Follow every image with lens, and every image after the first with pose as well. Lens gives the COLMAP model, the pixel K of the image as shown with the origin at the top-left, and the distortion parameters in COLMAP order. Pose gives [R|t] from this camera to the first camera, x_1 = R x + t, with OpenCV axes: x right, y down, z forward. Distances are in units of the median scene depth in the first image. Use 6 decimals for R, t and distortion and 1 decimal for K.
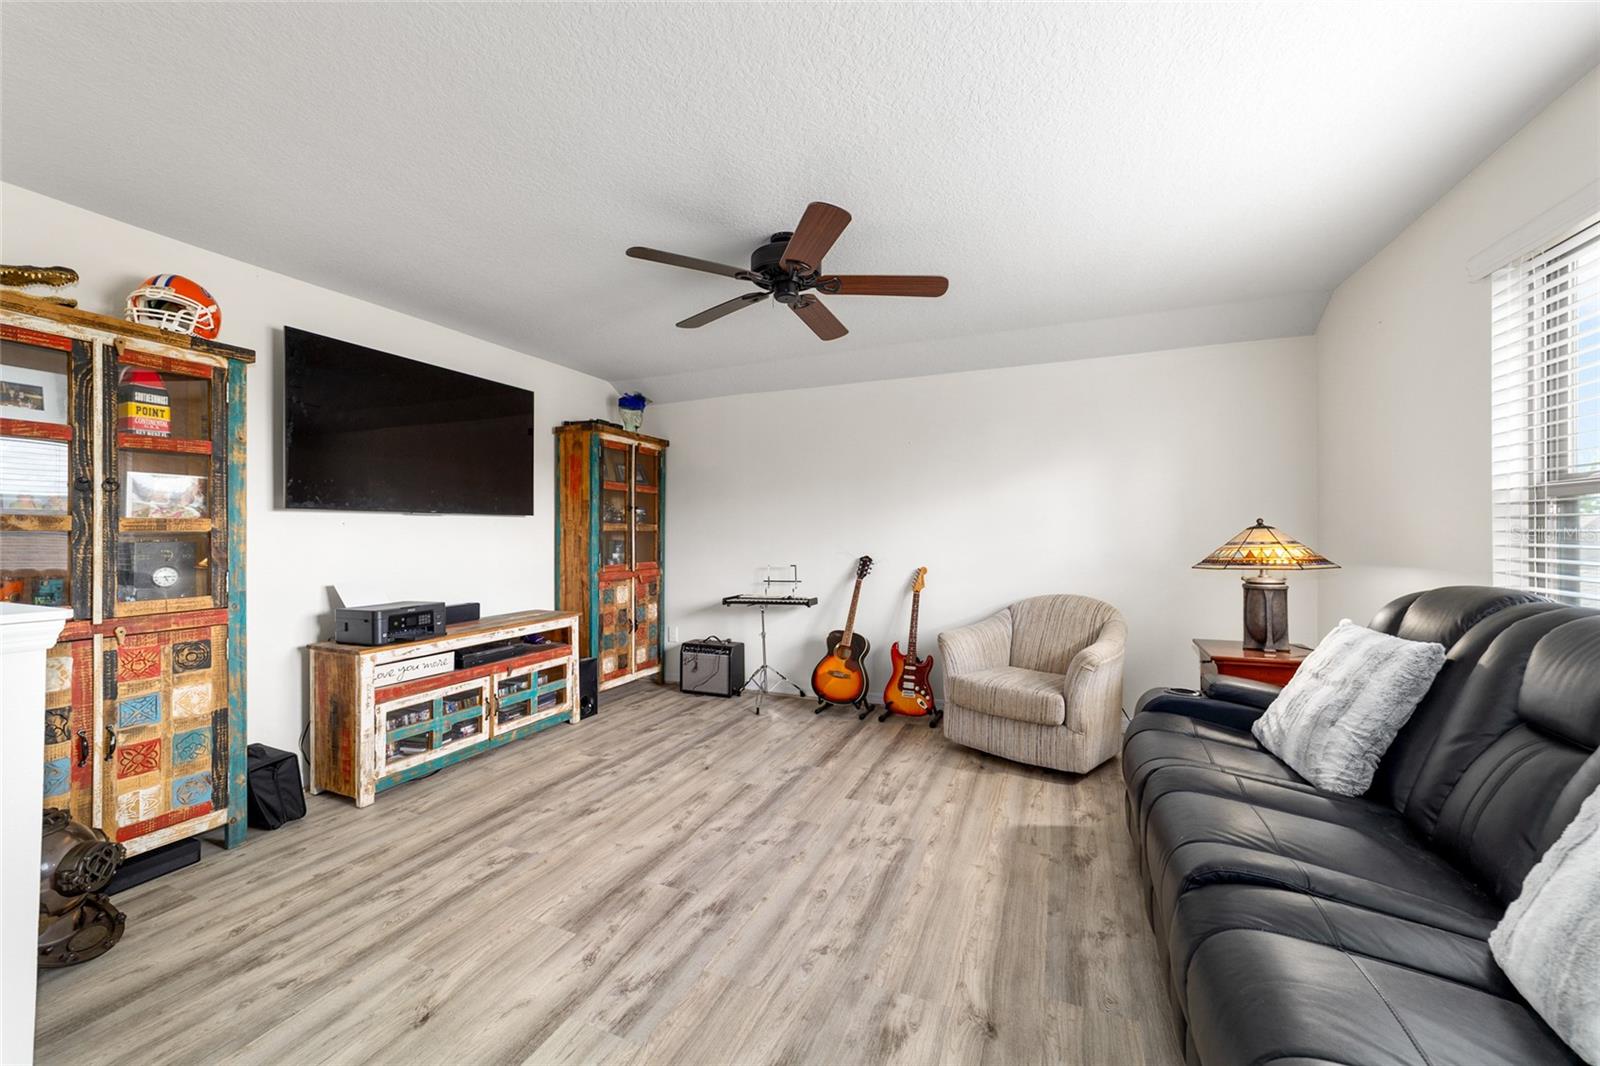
lens RADIAL K [[616.0, 0, 800.0], [0, 616.0, 533.0], [0, 0, 1]] dist [-0.025509, 0.011646]
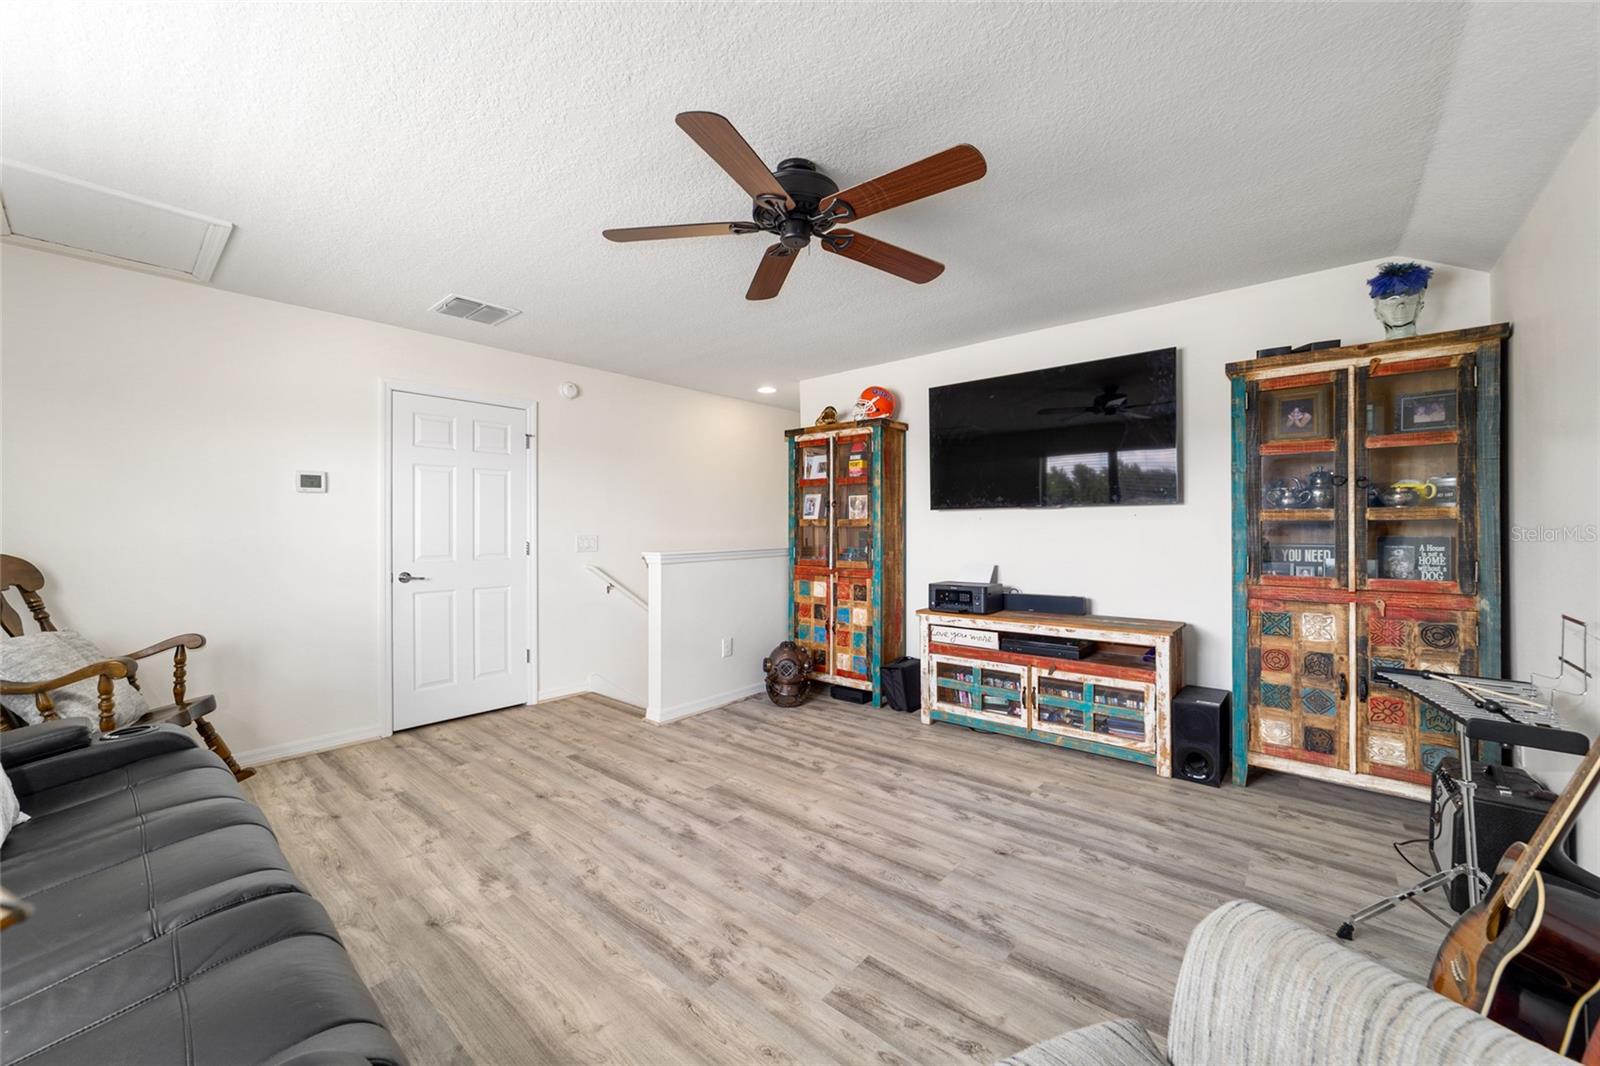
lens RADIAL K [[616.0, 0, 800.0], [0, 616.0, 533.0], [0, 0, 1]] dist [-0.025509, 0.011646]
pose [[-0.304496, 0.014620, -0.952402, 0.675610], [0.007142, 0.999889, 0.013066, -0.004915], [0.952487, -0.002823, -0.304566, 1.120881]]
